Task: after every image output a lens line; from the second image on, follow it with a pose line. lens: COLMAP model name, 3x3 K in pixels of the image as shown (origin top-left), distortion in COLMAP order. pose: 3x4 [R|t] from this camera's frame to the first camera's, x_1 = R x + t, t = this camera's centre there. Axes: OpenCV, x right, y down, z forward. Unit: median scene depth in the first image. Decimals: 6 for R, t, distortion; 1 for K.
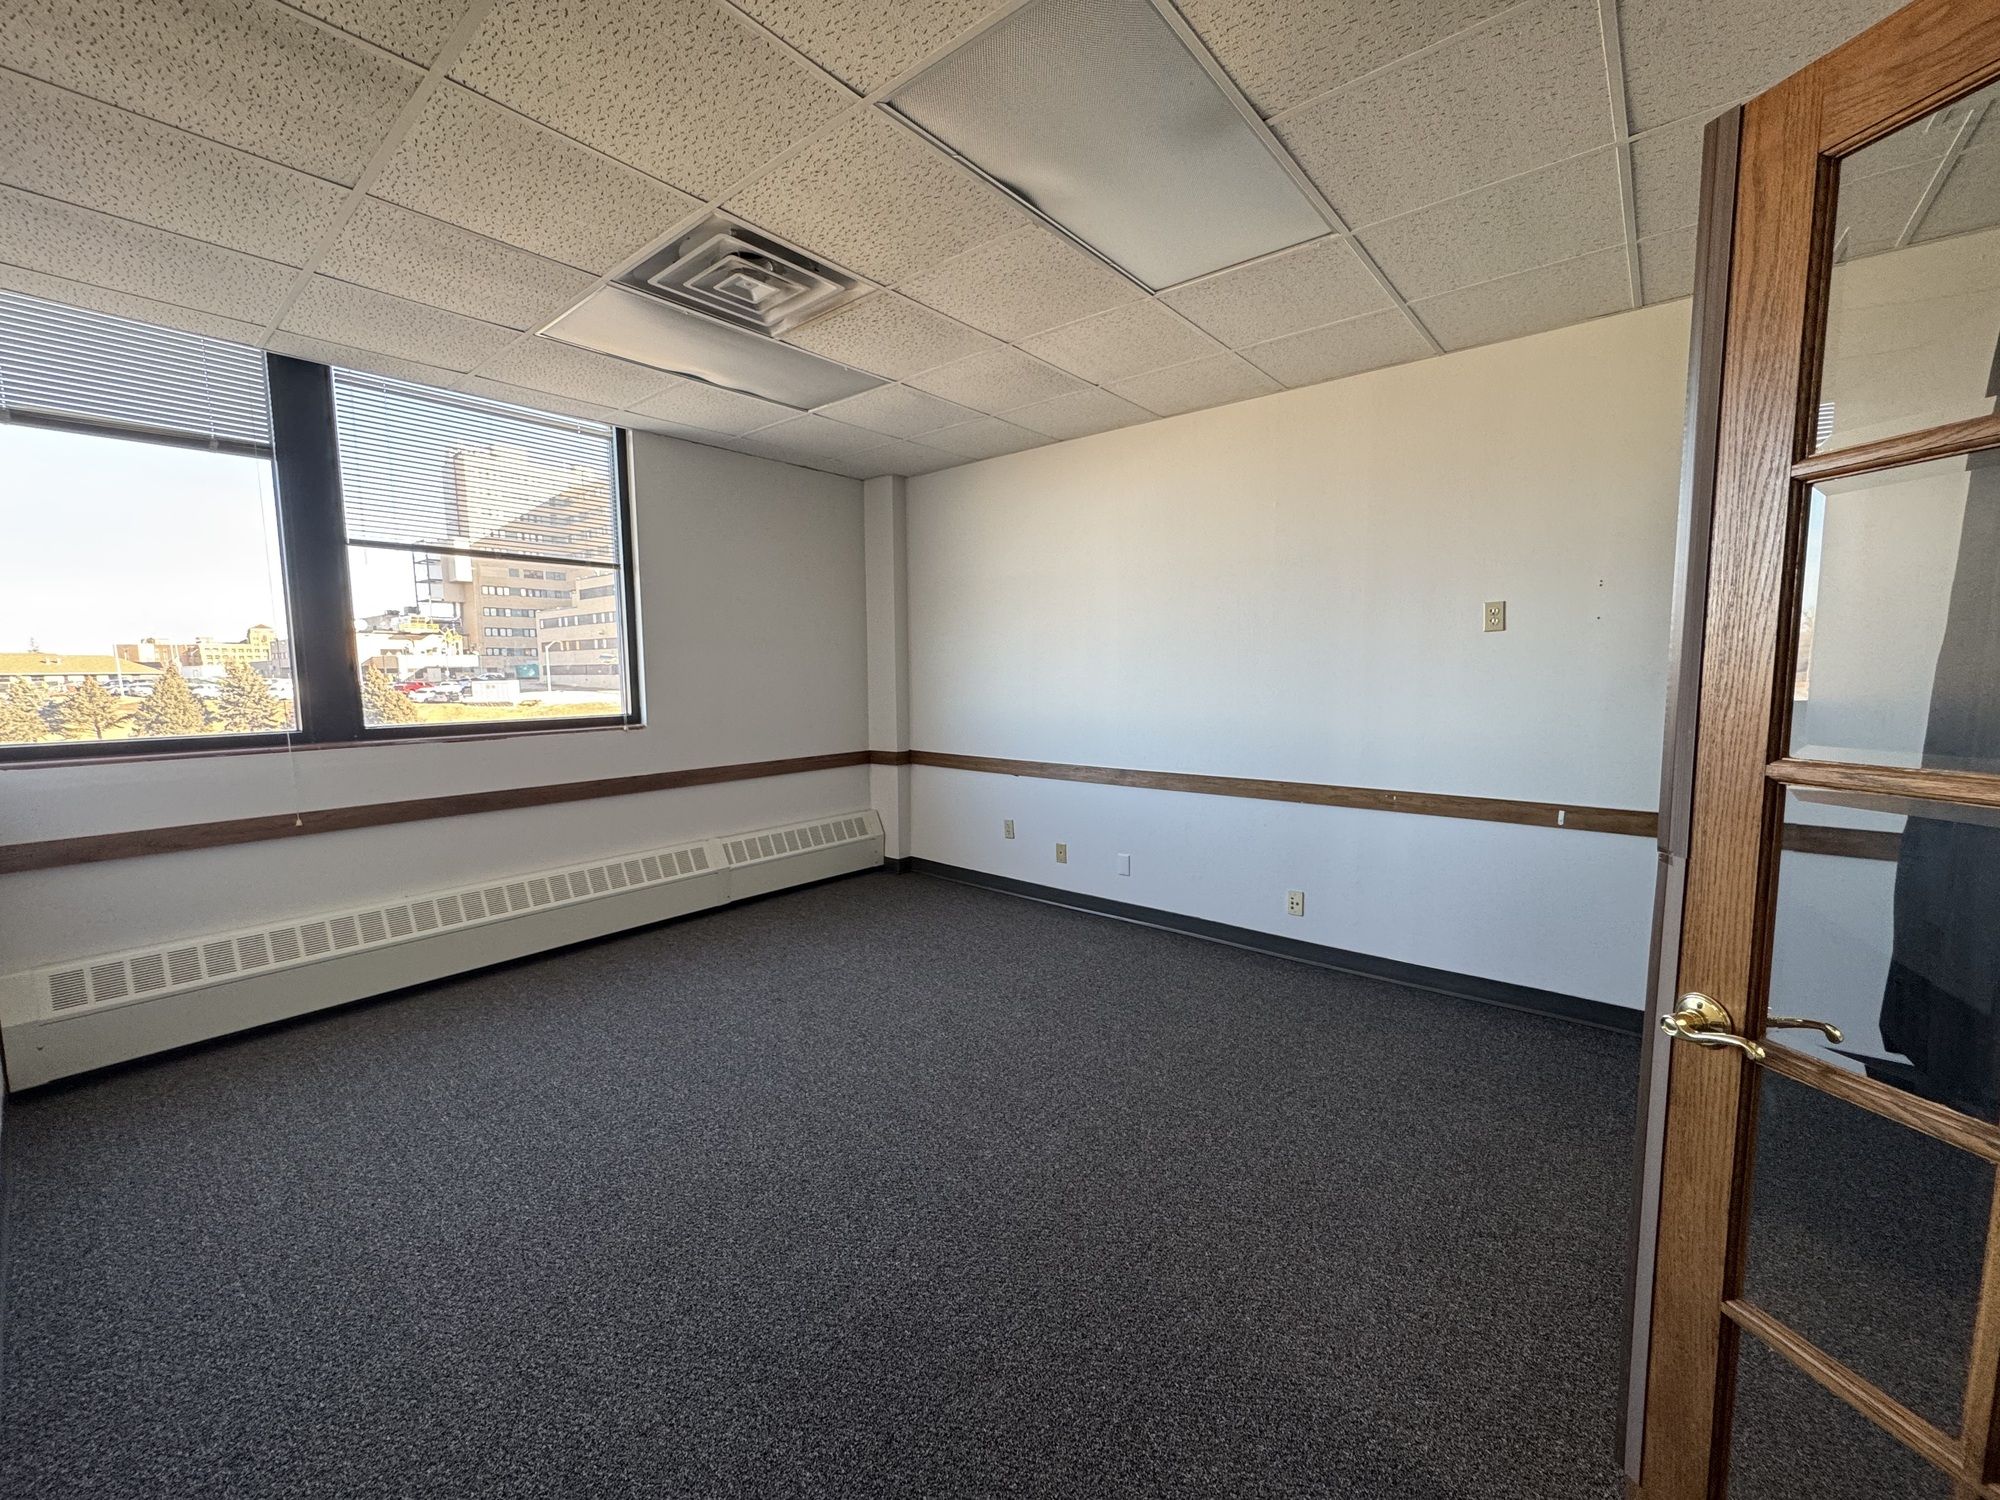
lens RADIAL K [[796.8, 0, 1019.4], [0, 796.8, 751.0], [0, 0, 1]] dist [0.004424, 0.001116]
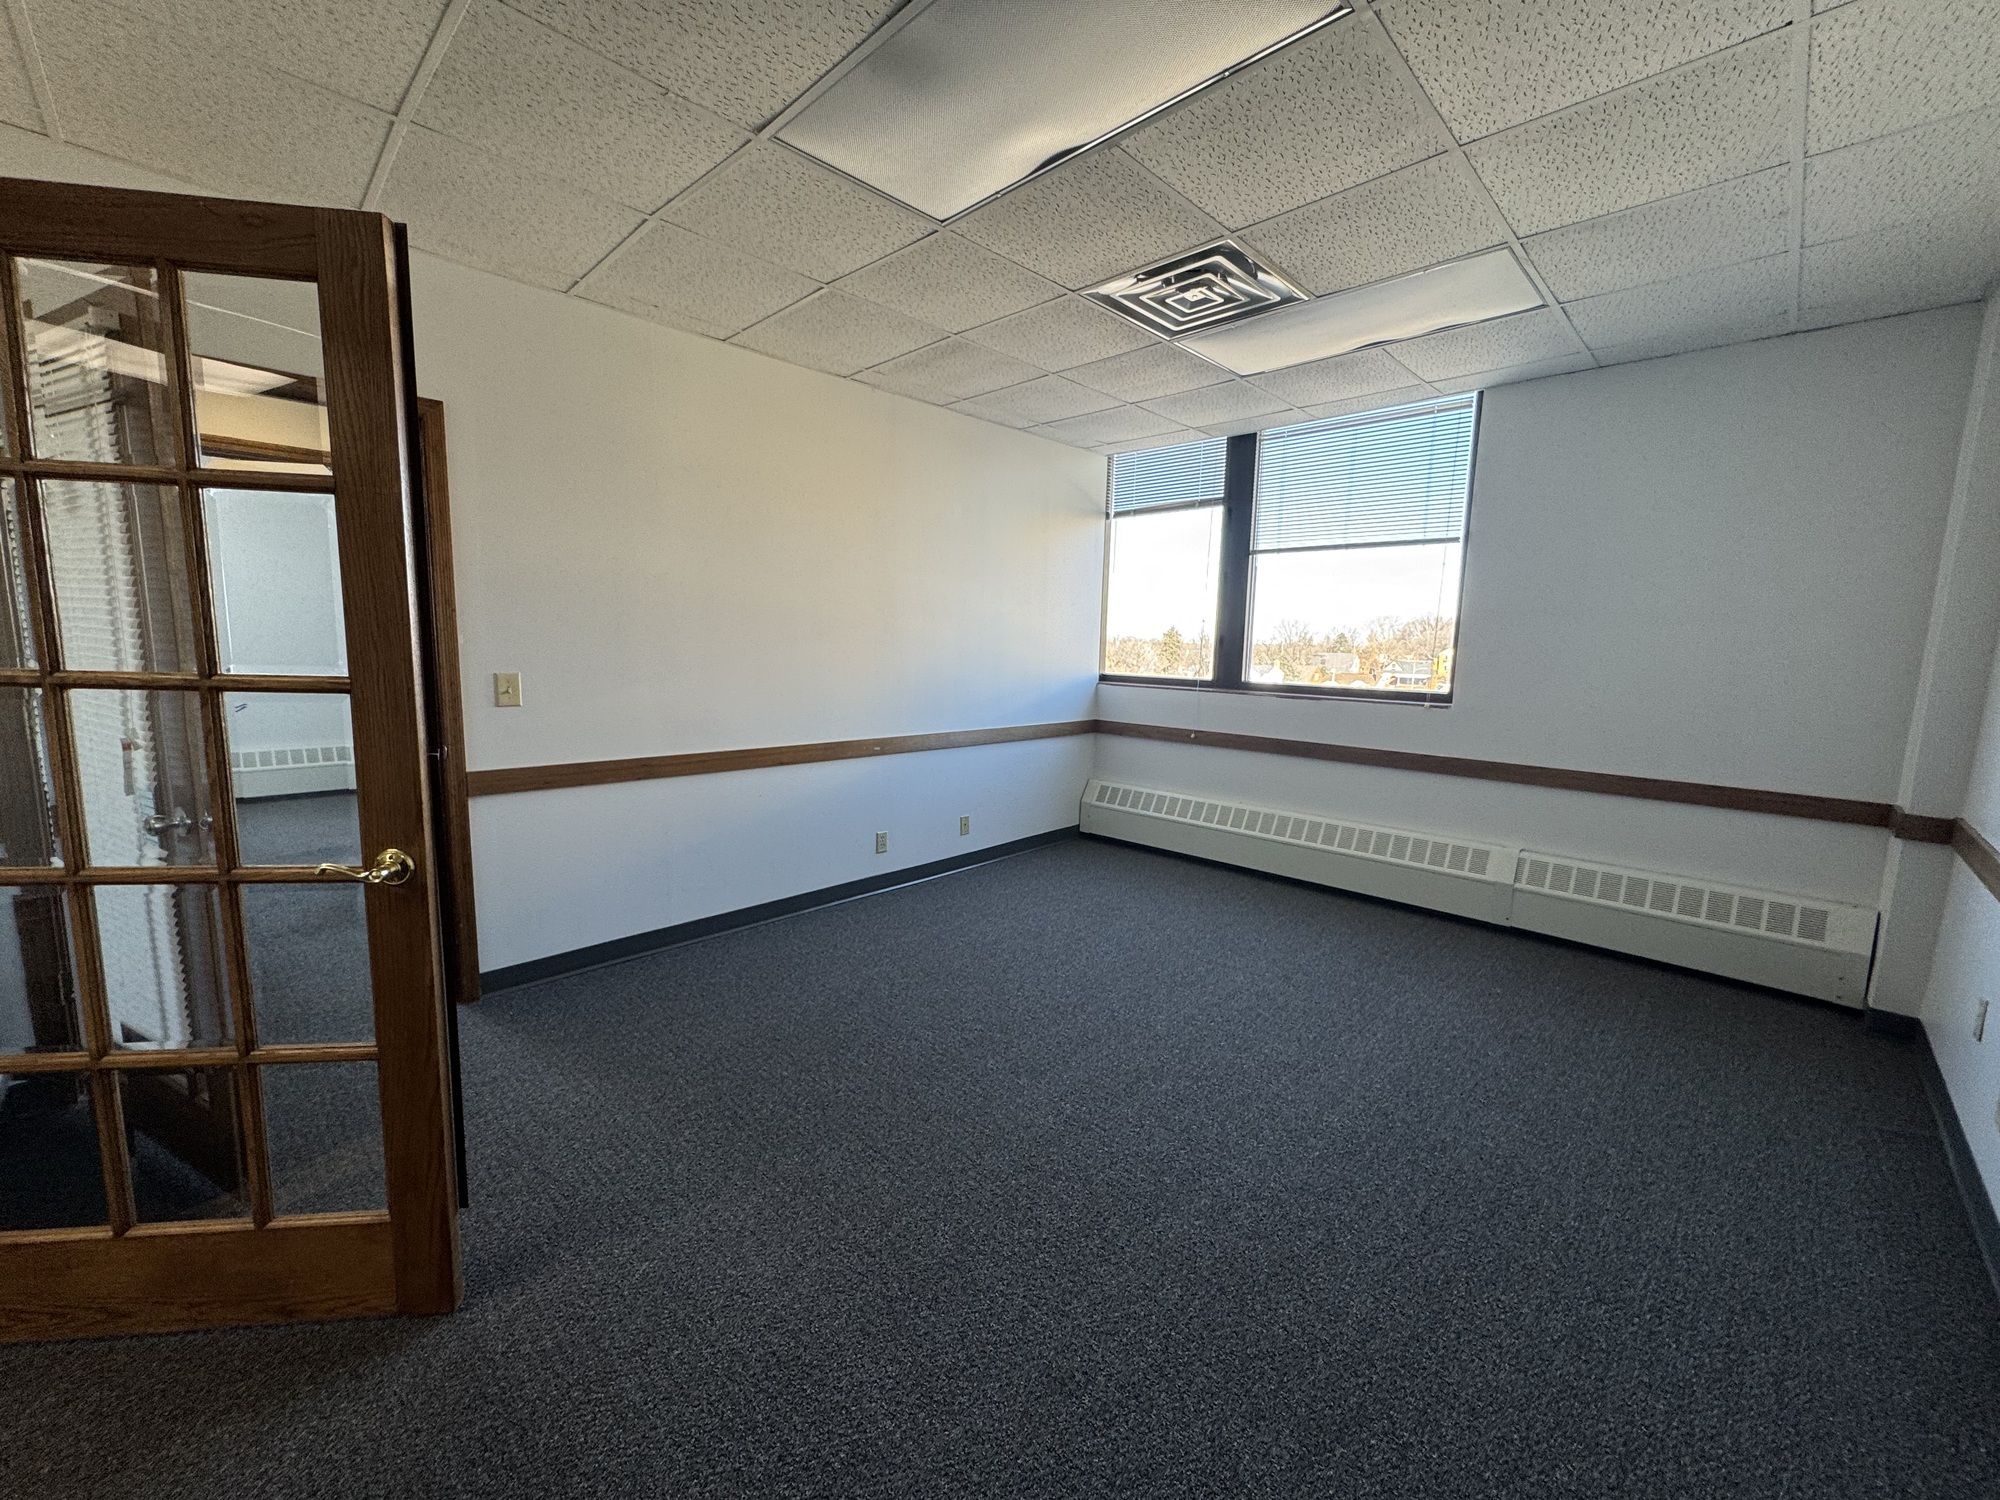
lens RADIAL K [[796.8, 0, 1017.6], [0, 796.8, 741.8], [0, 0, 1]] dist [0.004424, 0.001116]
pose [[-0.069074, 0.146688, -0.986768, 0.656032], [-0.116292, 0.981203, 0.154001, -0.097217], [0.990810, 0.125391, -0.050717, 0.690114]]
